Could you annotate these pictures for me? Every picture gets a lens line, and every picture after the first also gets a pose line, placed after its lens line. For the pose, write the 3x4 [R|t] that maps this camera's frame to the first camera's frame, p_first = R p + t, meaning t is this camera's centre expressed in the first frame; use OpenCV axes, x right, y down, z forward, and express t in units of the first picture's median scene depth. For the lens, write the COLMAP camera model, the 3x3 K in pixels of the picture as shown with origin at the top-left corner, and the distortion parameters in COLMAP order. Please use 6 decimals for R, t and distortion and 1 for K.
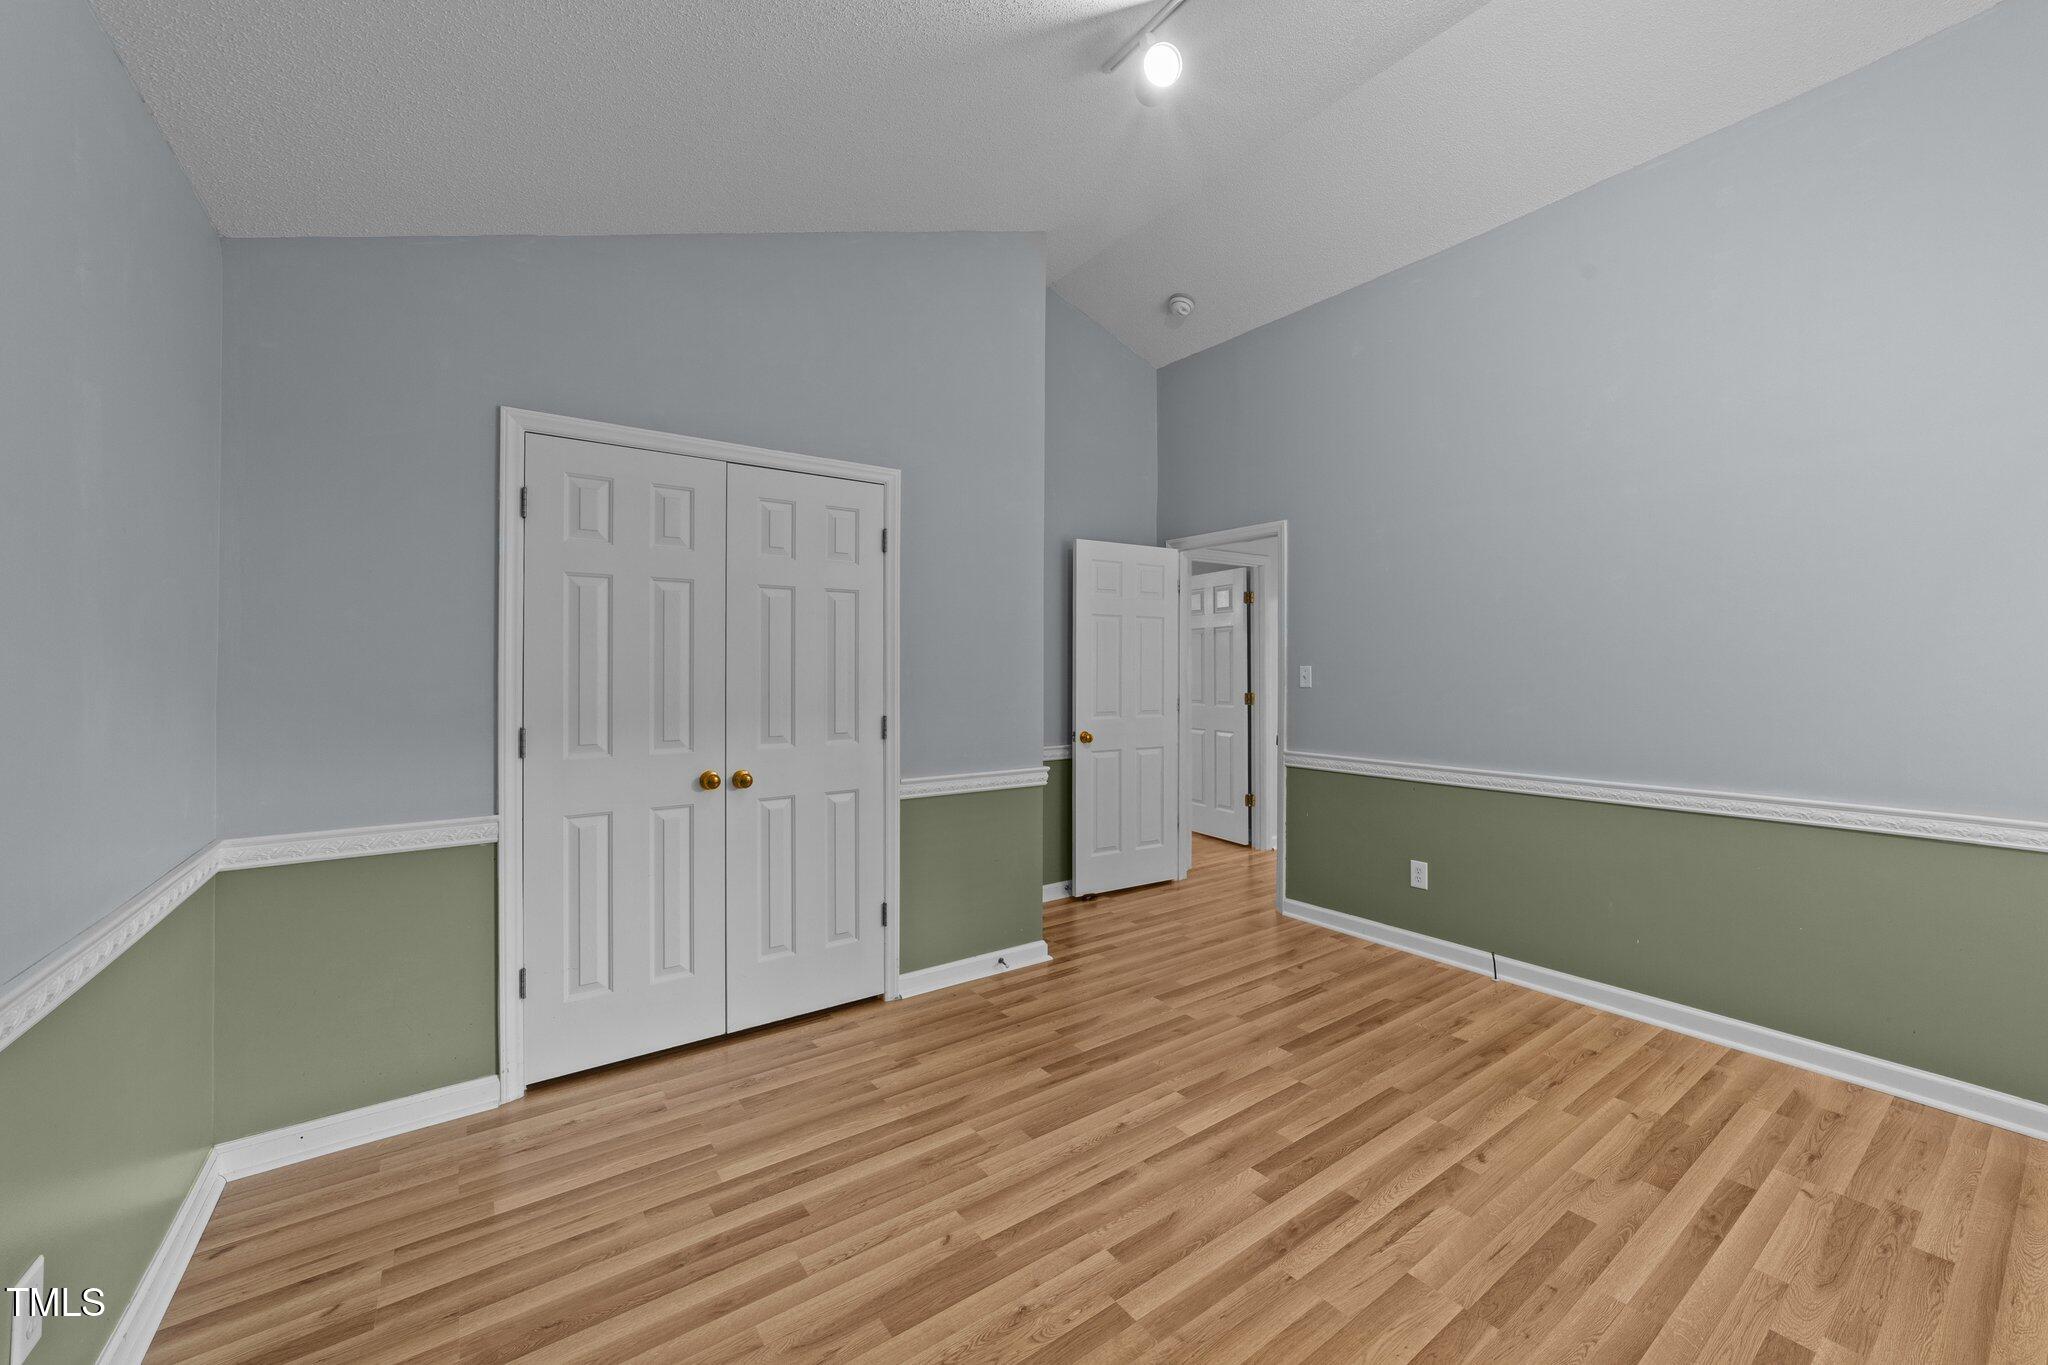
lens RADIAL K [[784.0, 0, 1023.0], [0, 784.0, 681.9], [0, 0, 1]] dist [-0.016535, 0.006603]
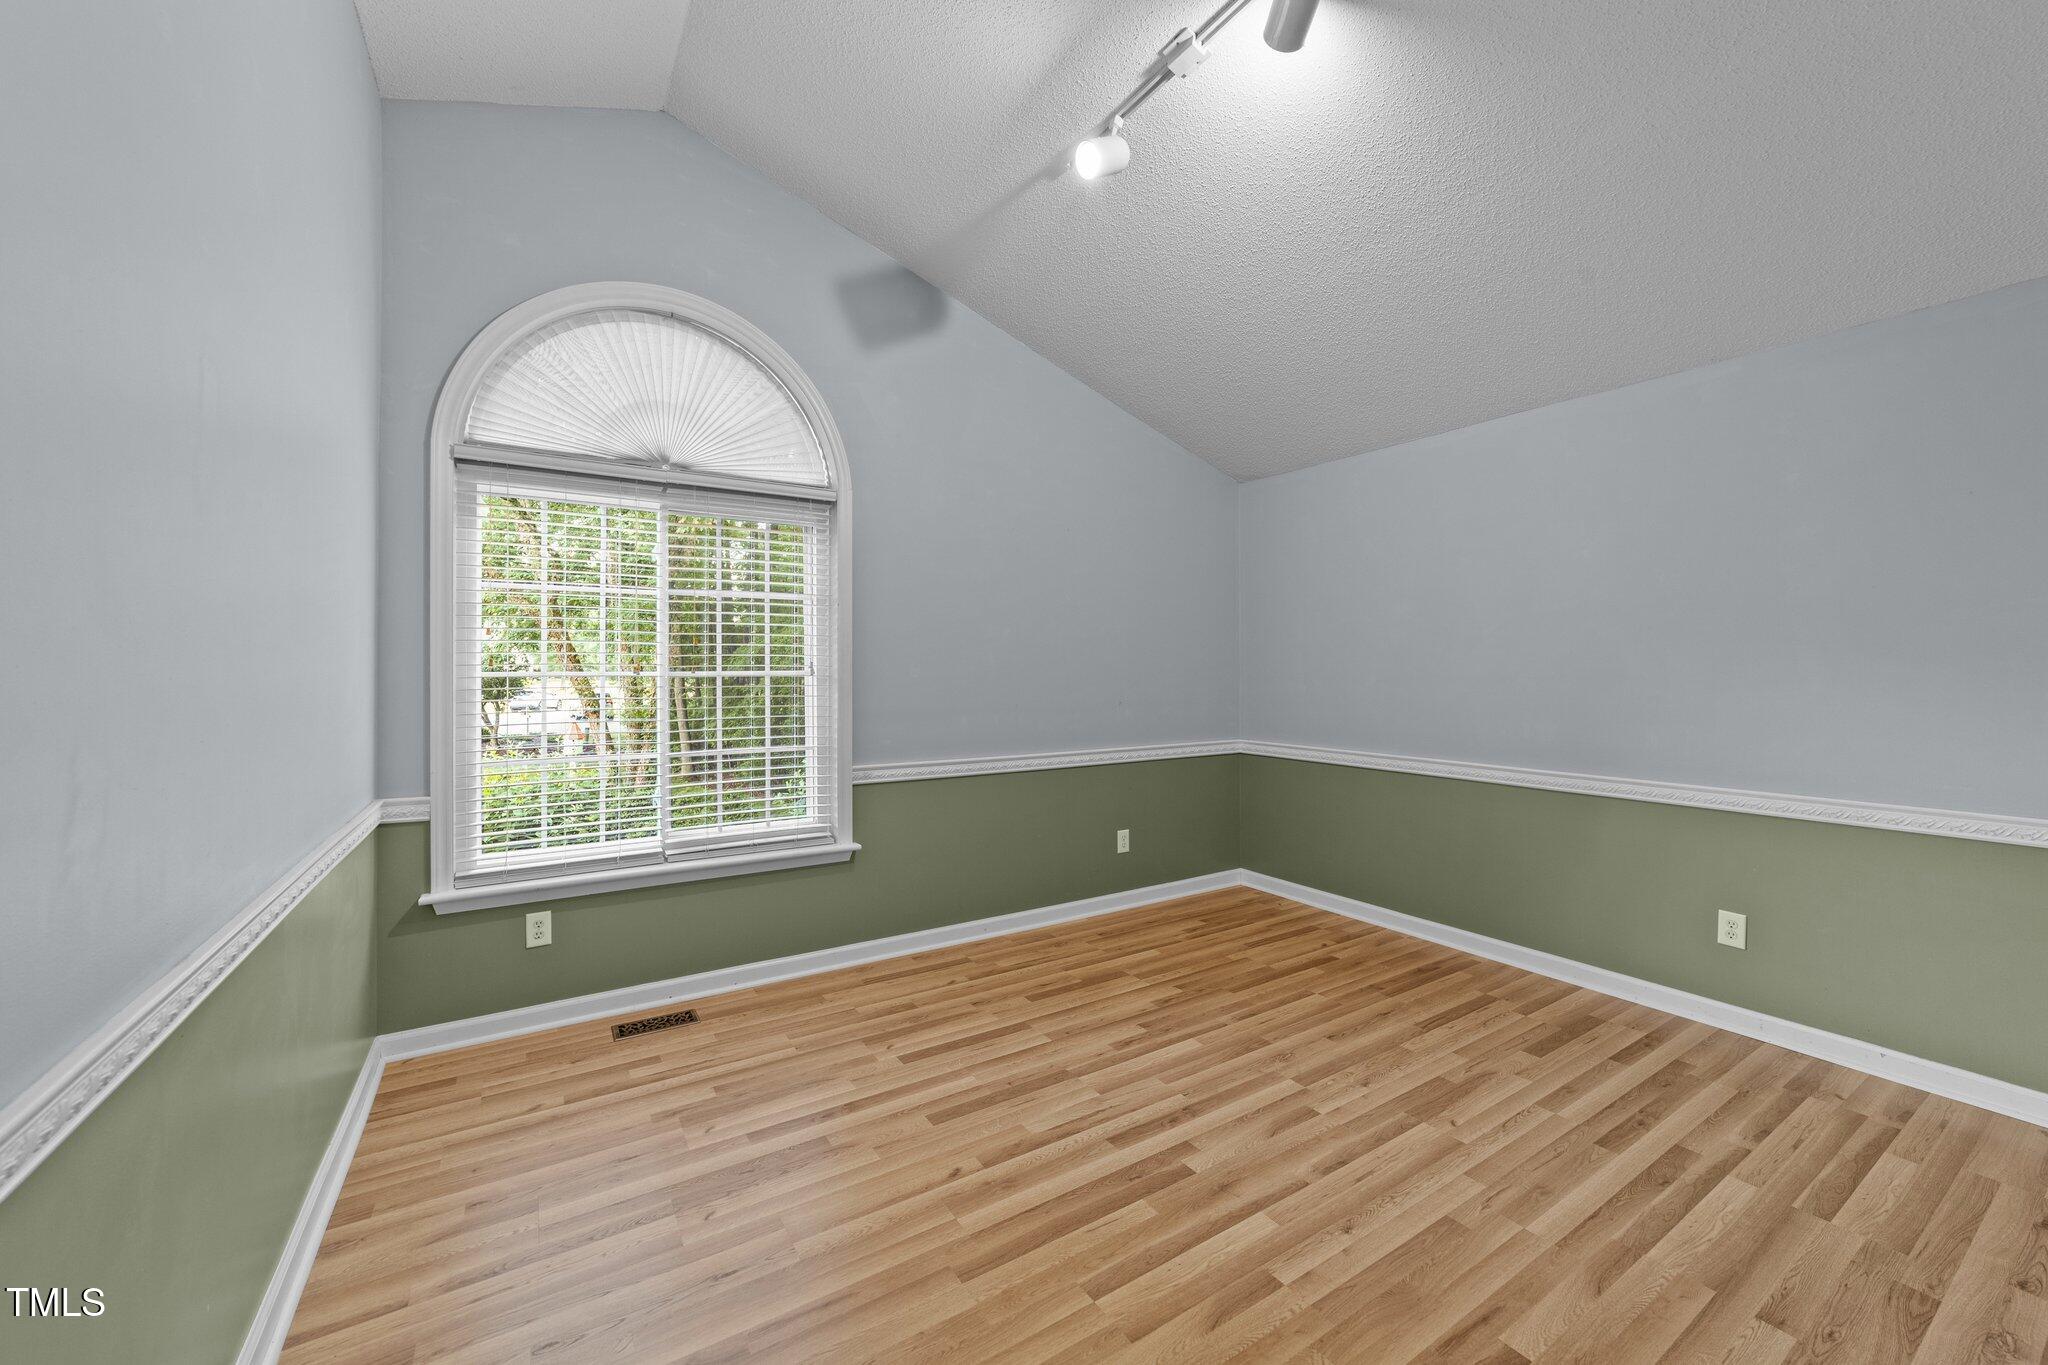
lens RADIAL K [[784.0, 0, 1023.0], [0, 784.0, 672.9], [0, 0, 1]] dist [-0.016535, 0.006603]
pose [[-0.998438, 0.005358, 0.055613, 0.464742], [0.006173, 0.999876, 0.014499, -0.026907], [-0.055528, 0.014820, -0.998347, 2.035395]]
